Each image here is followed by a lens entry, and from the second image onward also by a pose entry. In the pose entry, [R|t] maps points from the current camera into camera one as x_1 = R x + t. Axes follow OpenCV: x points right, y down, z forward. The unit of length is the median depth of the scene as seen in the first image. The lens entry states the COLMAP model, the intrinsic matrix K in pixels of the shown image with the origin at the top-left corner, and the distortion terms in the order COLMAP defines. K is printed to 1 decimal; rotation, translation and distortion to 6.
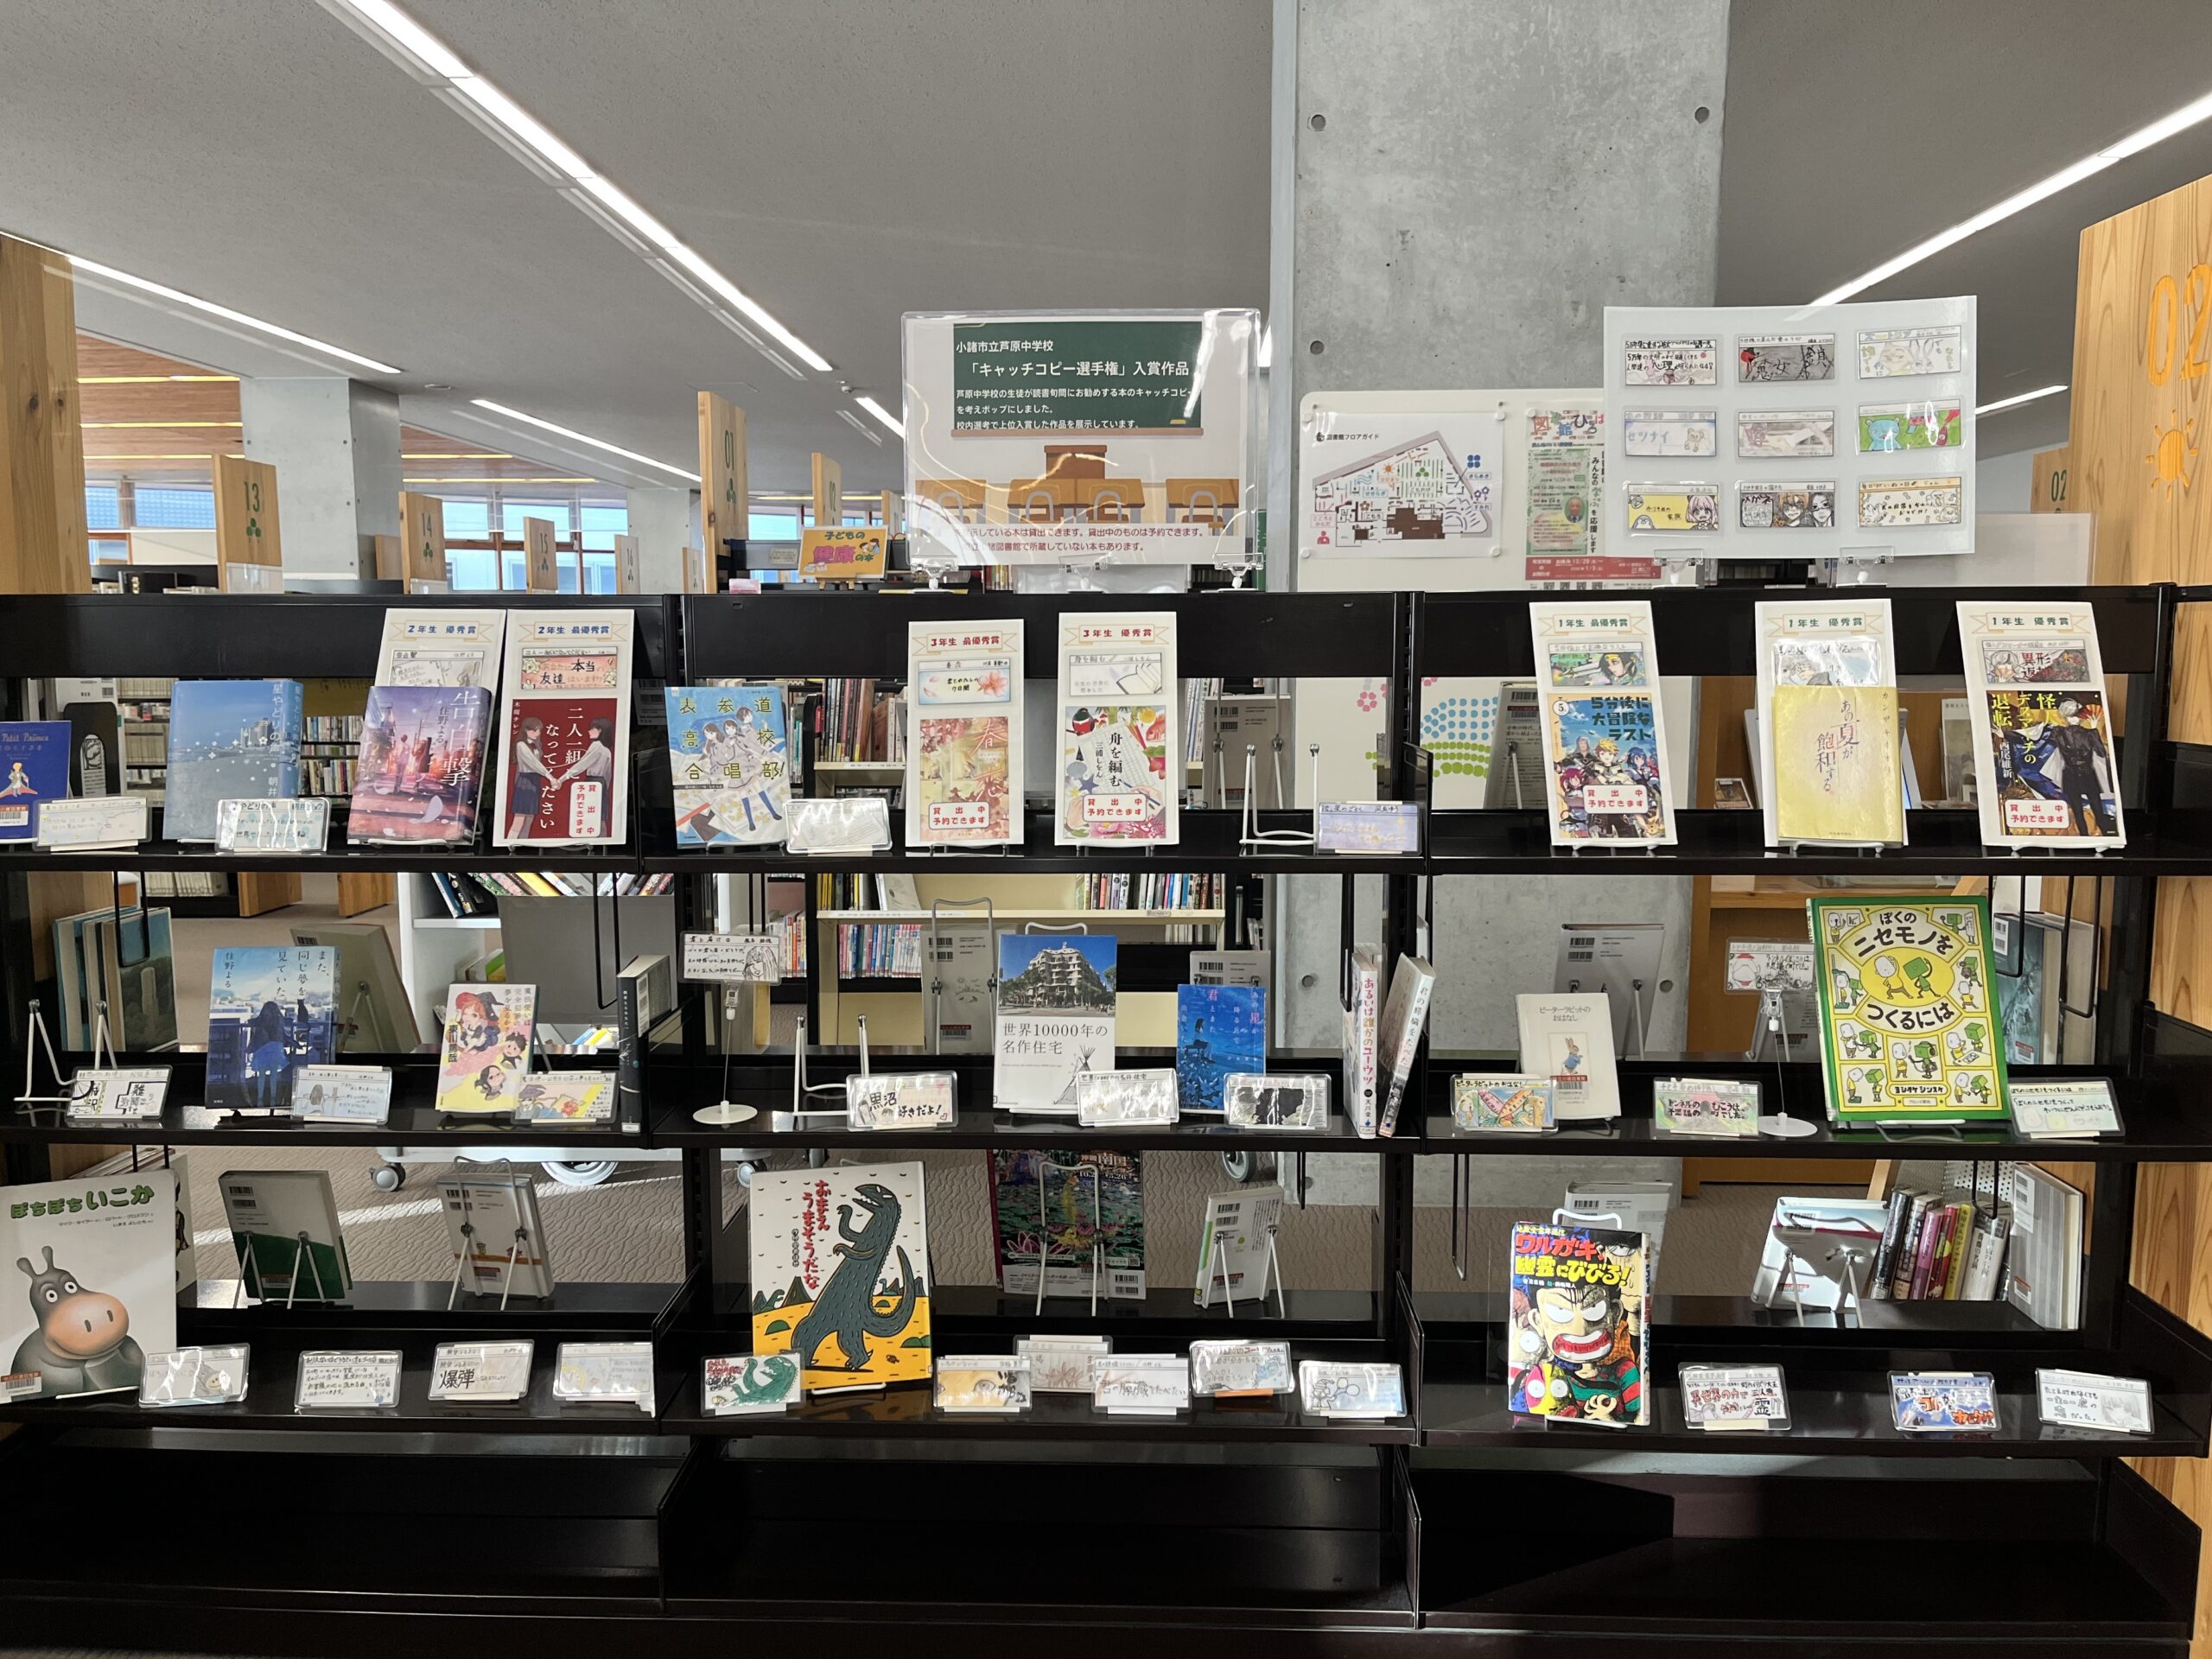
lens RADIAL K [[1742.6, 0, 1092.6], [0, 1742.6, 830.9], [0, 0, 1]] dist [0.072044, -0.076567]
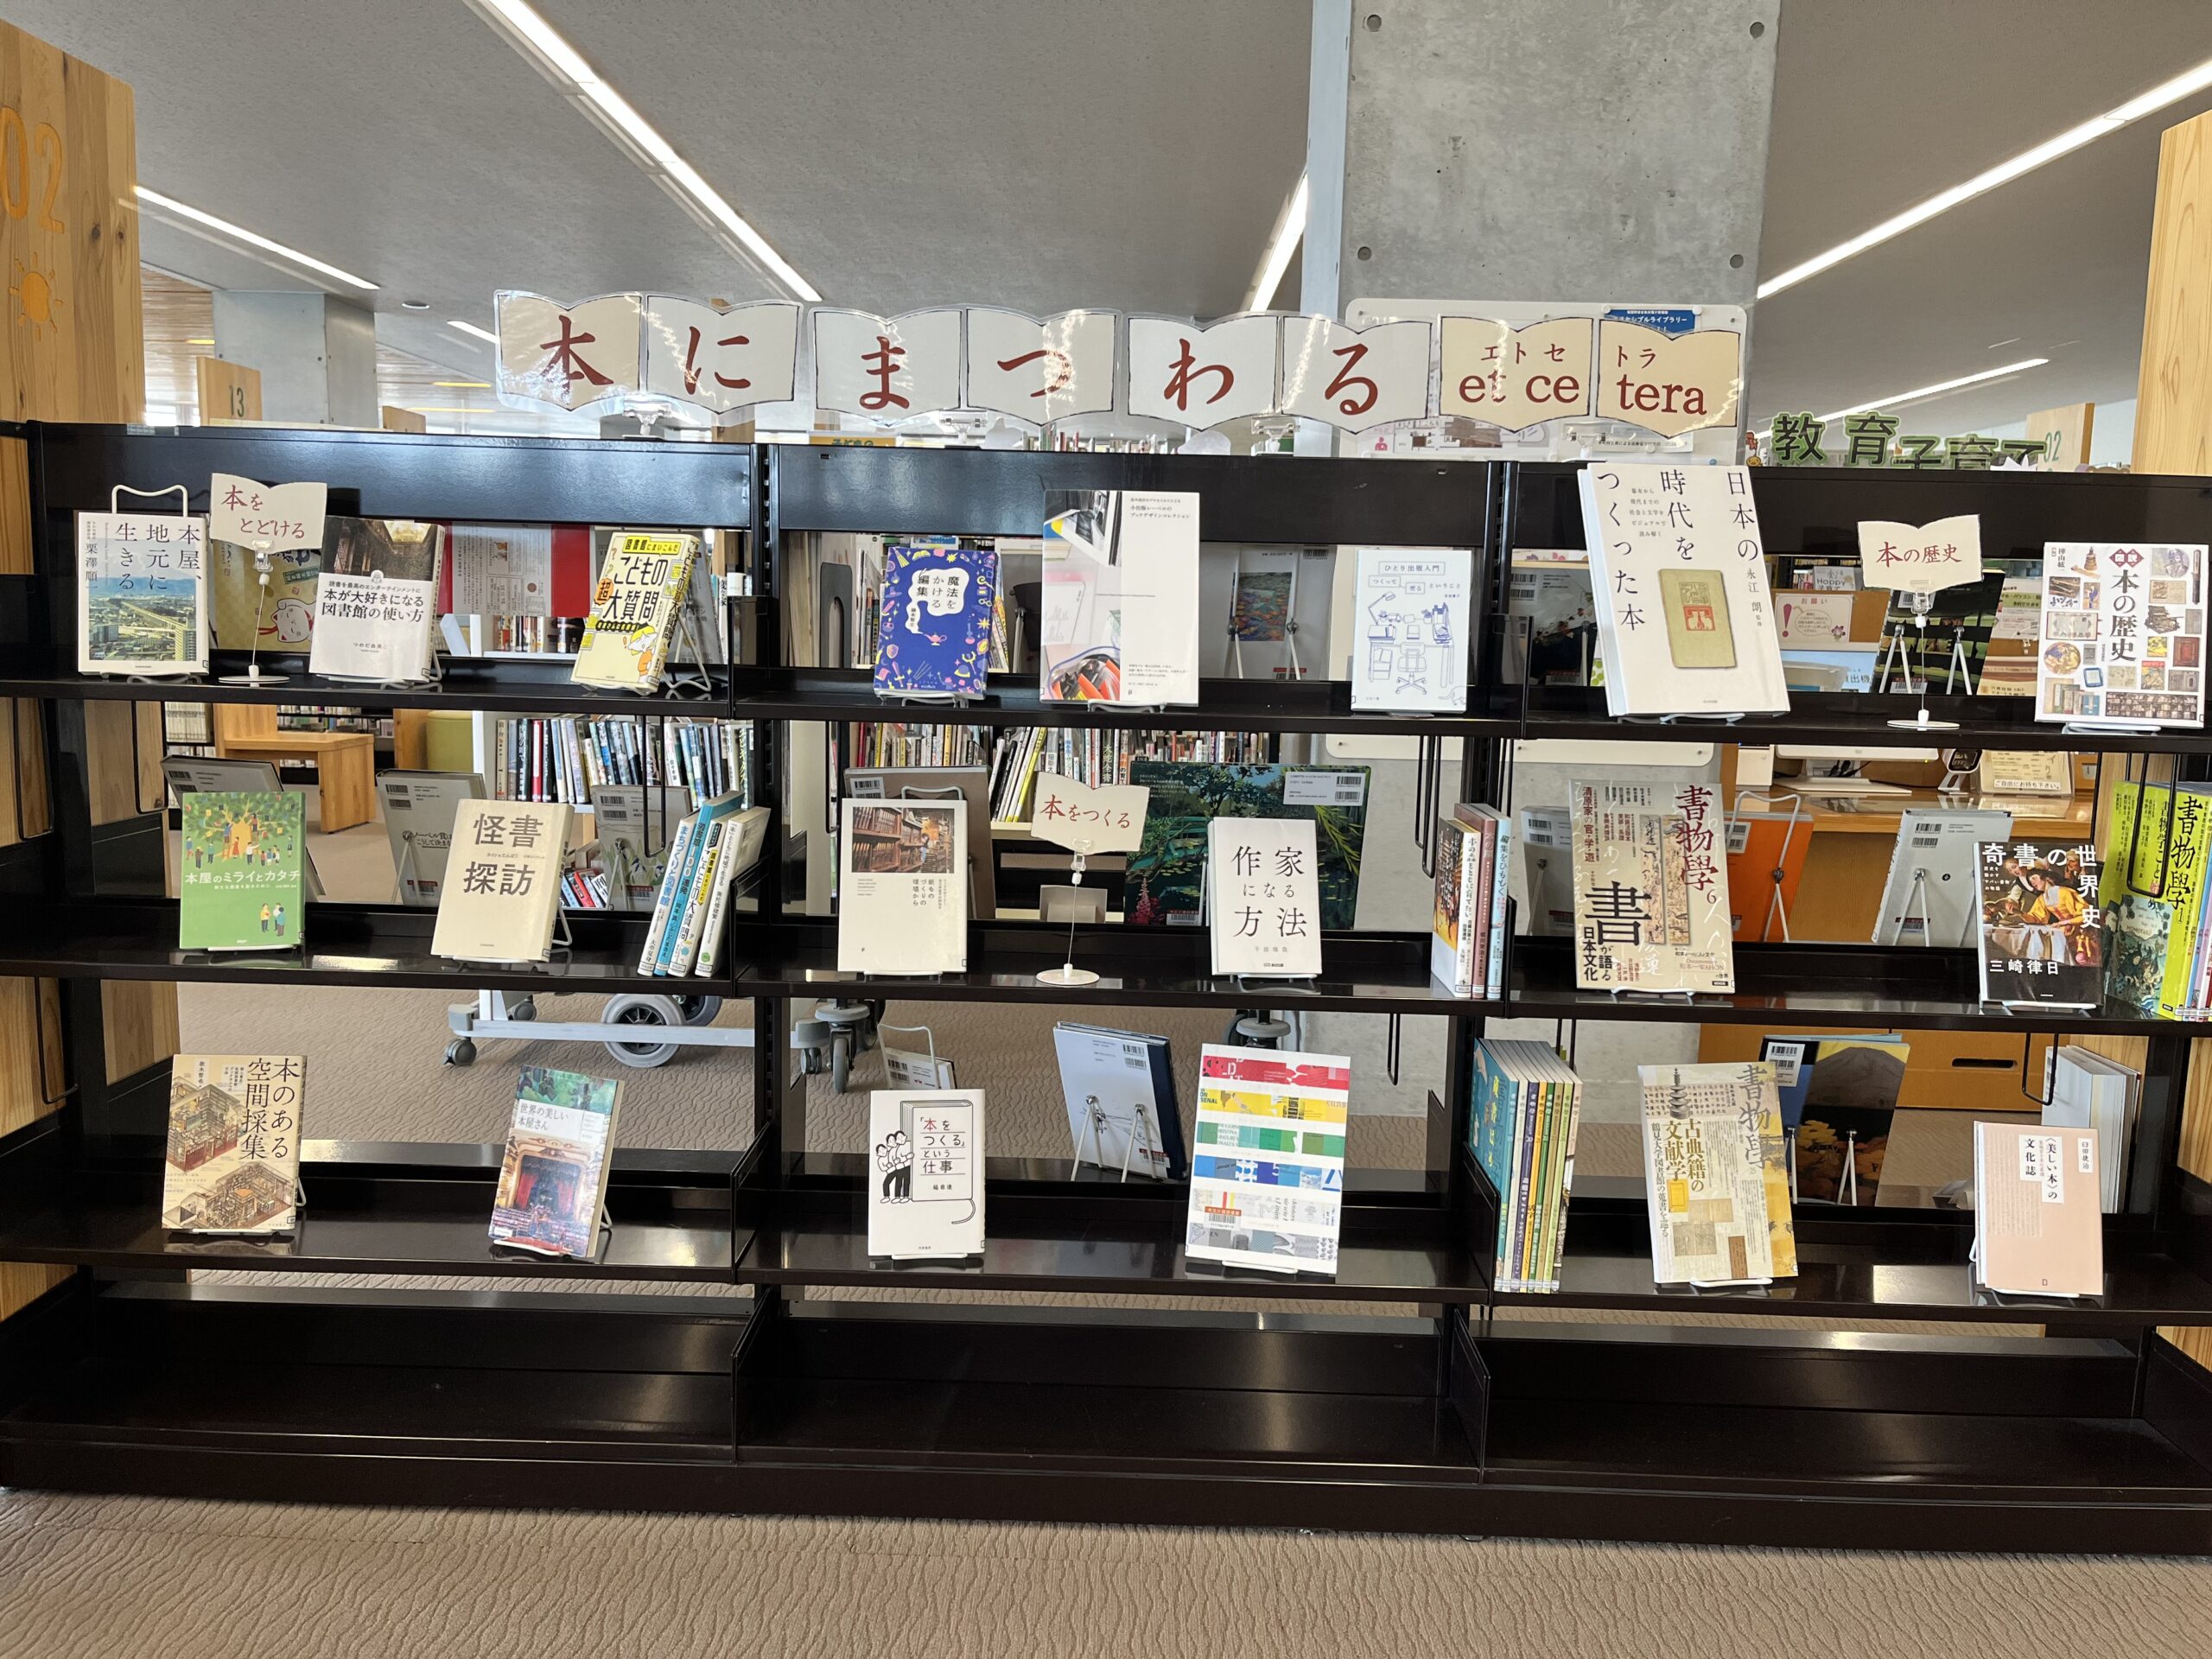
lens RADIAL K [[1742.6, 0, 1100.8], [0, 1742.6, 835.6], [0, 0, 1]] dist [0.072044, -0.076567]
pose [[0.999236, 0.024262, 0.030655, -0.044868], [-0.024965, 0.999429, 0.022748, 0.036085], [-0.030086, -0.023496, 0.999271, 0.001158]]
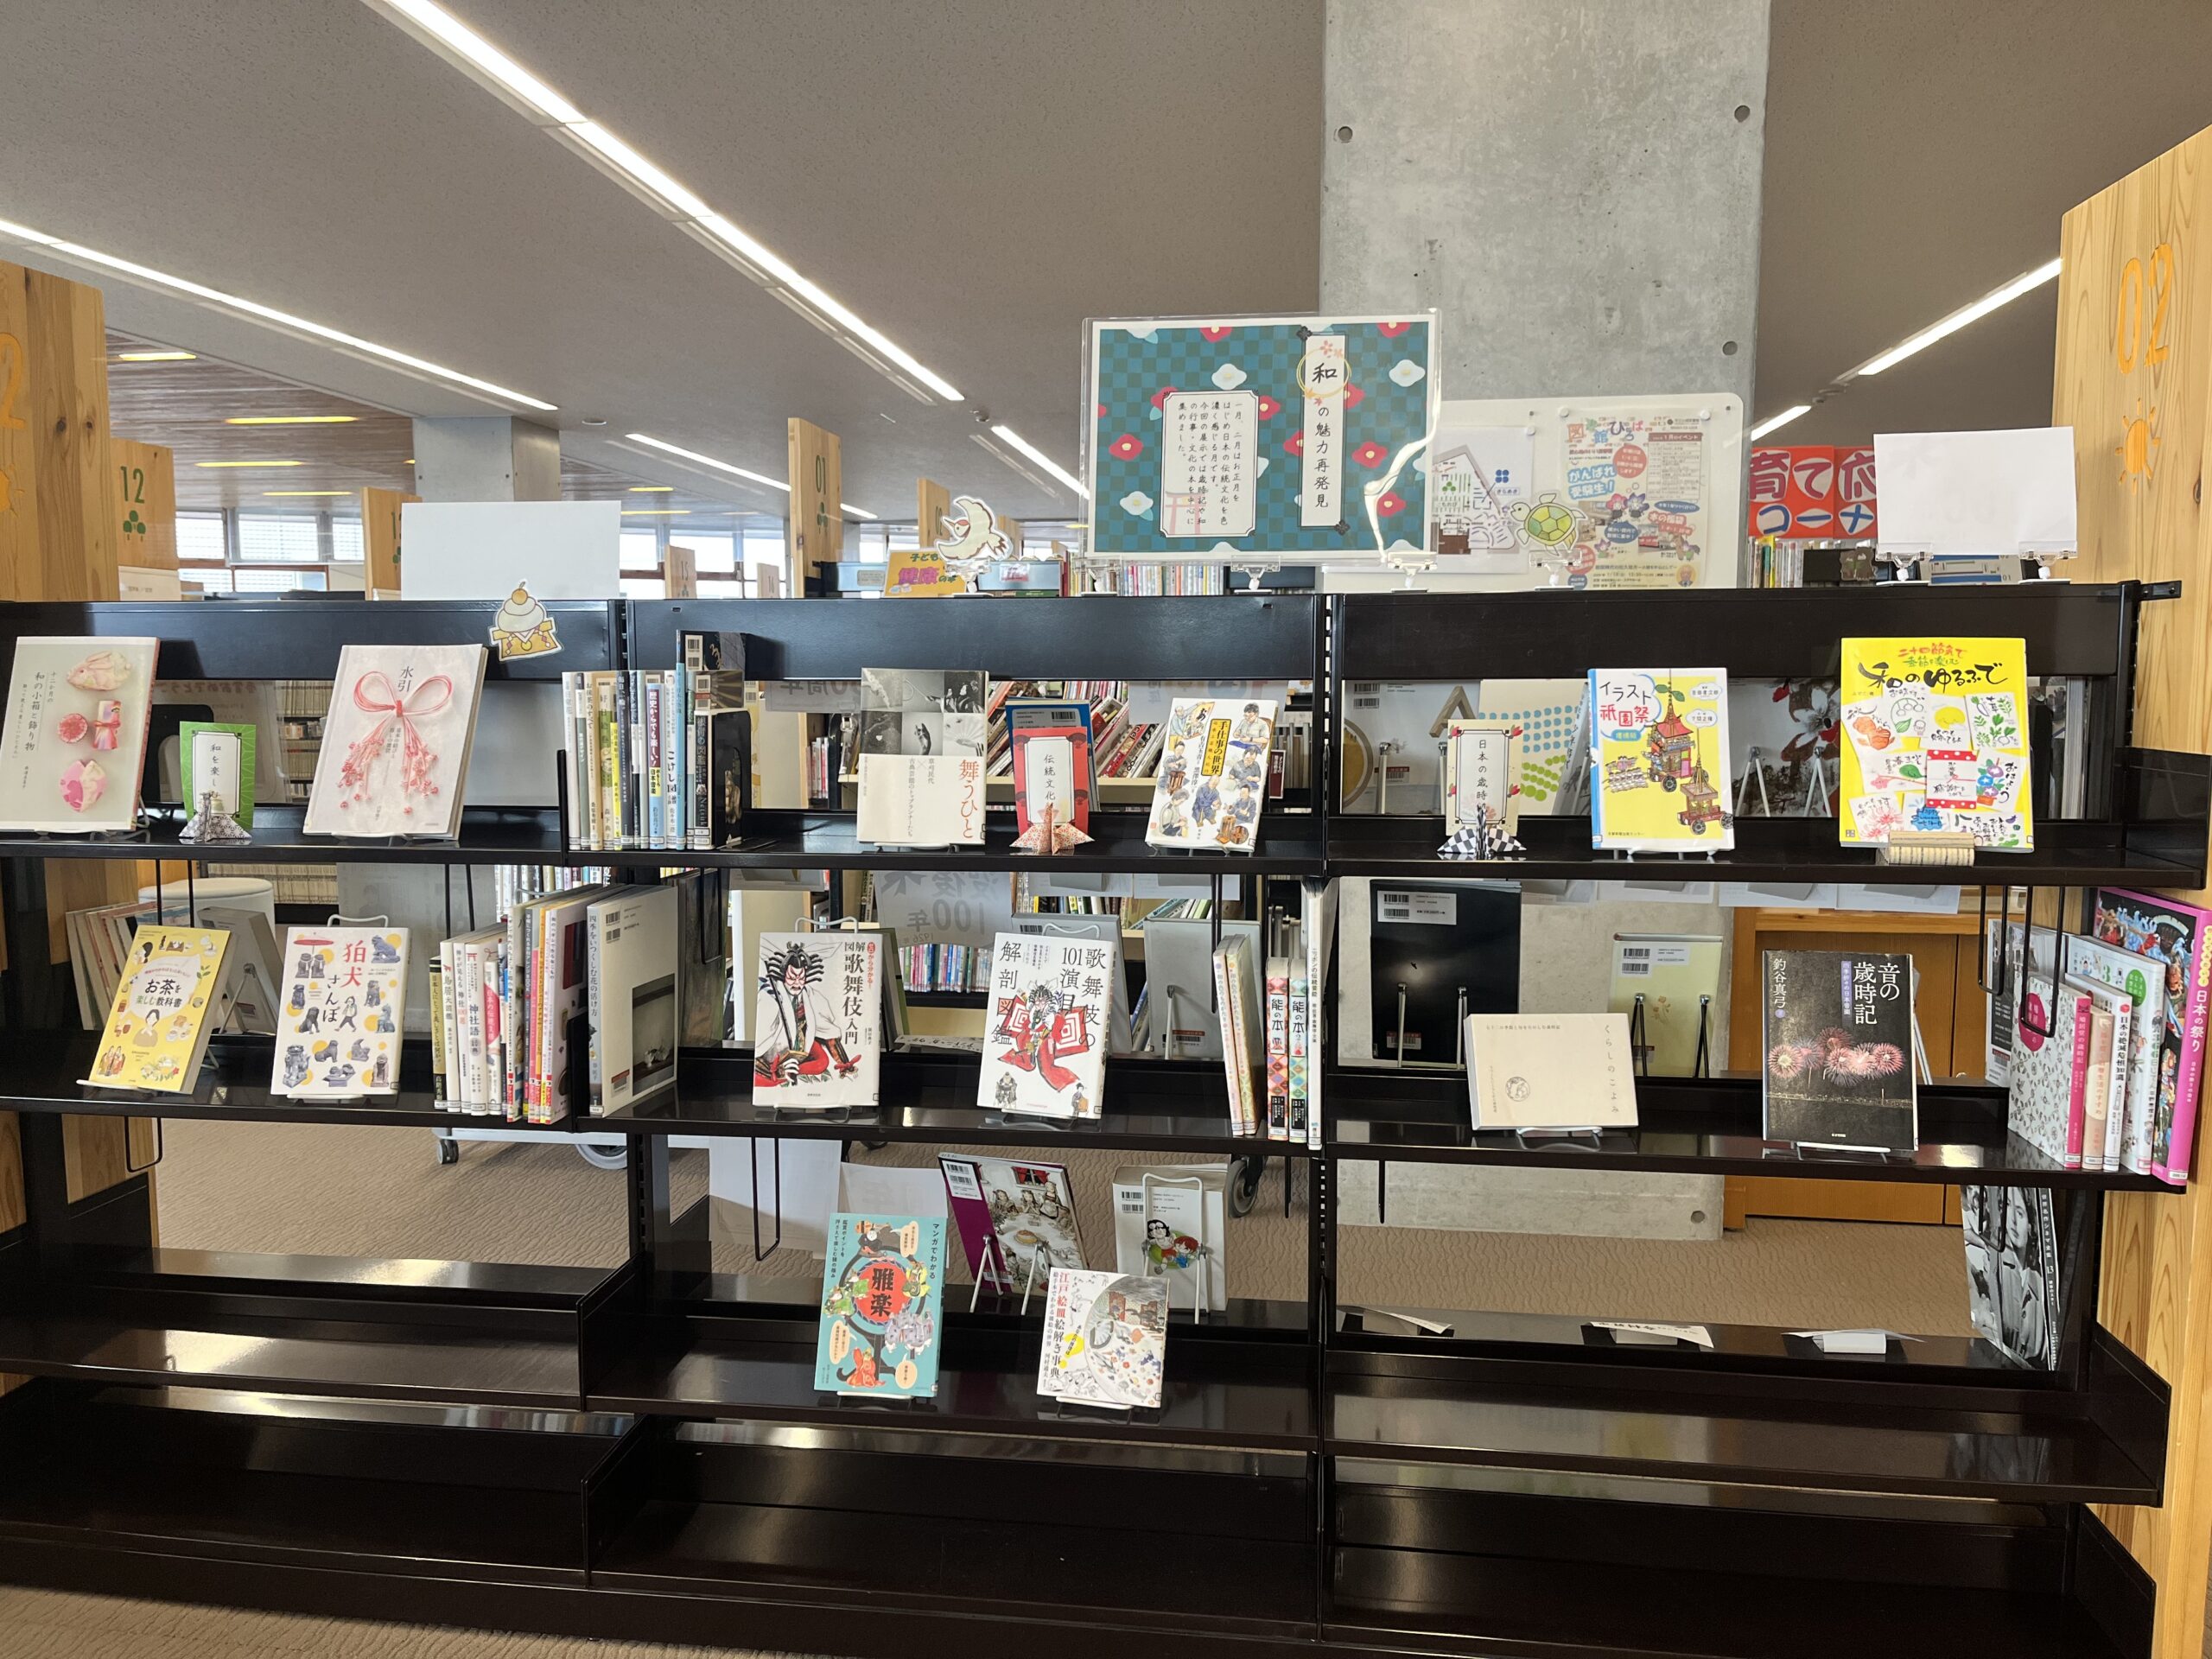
lens RADIAL K [[1742.6, 0, 1085.7], [0, 1742.6, 837.5], [0, 0, 1]] dist [0.072044, -0.076567]
pose [[0.994512, 0.010598, -0.104085, 0.090329], [-0.011962, 0.999850, -0.012489, 0.009814], [0.103937, 0.013665, 0.994490, -0.000695]]
